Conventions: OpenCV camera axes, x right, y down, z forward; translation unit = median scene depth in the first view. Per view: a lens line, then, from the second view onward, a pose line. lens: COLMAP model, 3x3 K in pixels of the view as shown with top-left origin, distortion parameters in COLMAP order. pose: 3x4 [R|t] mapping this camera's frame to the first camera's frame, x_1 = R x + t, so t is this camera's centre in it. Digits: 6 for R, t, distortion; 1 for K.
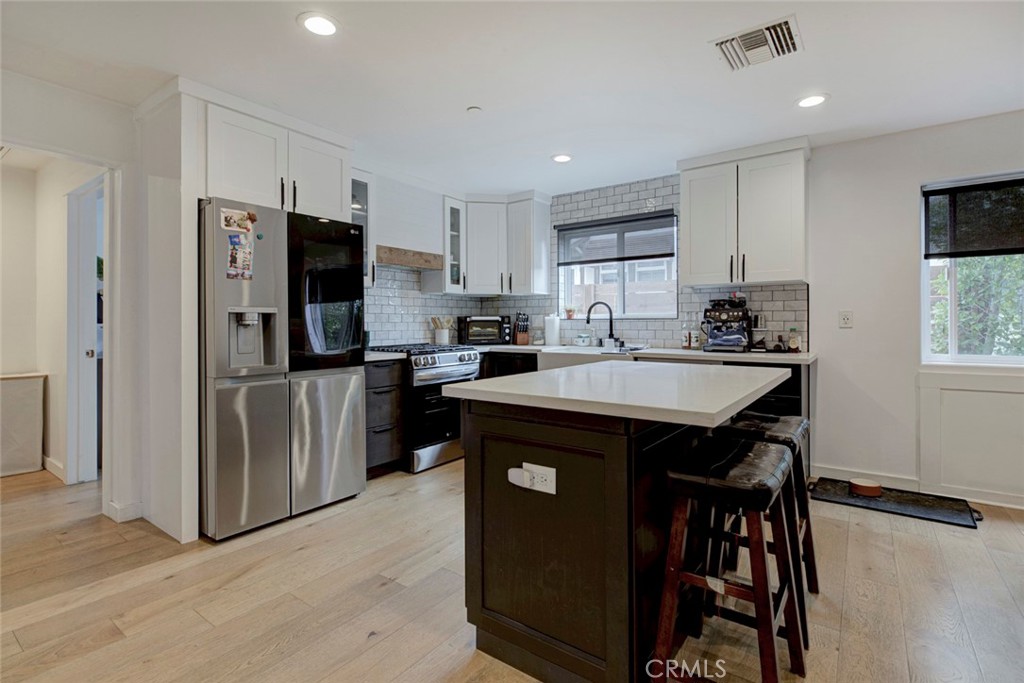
lens RADIAL K [[500.0, 0, 511.1], [0, 500.0, 324.9], [0, 0, 1]] dist [0.002127, -0.000323]
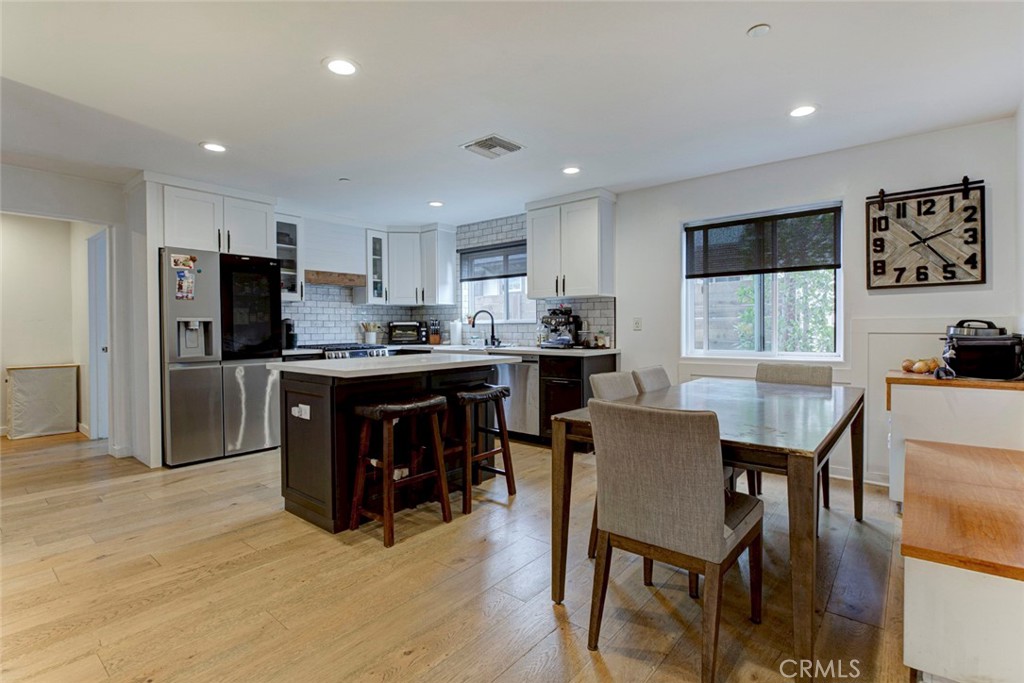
lens RADIAL K [[495.6, 0, 503.1], [0, 495.6, 337.3], [0, 0, 1]] dist [-0.003783, -0.001083]
pose [[0.997571, -0.002002, -0.069630, 0.348486], [0.003188, 0.999852, 0.016933, 0.001293], [0.069586, -0.017114, 0.997429, -0.292236]]
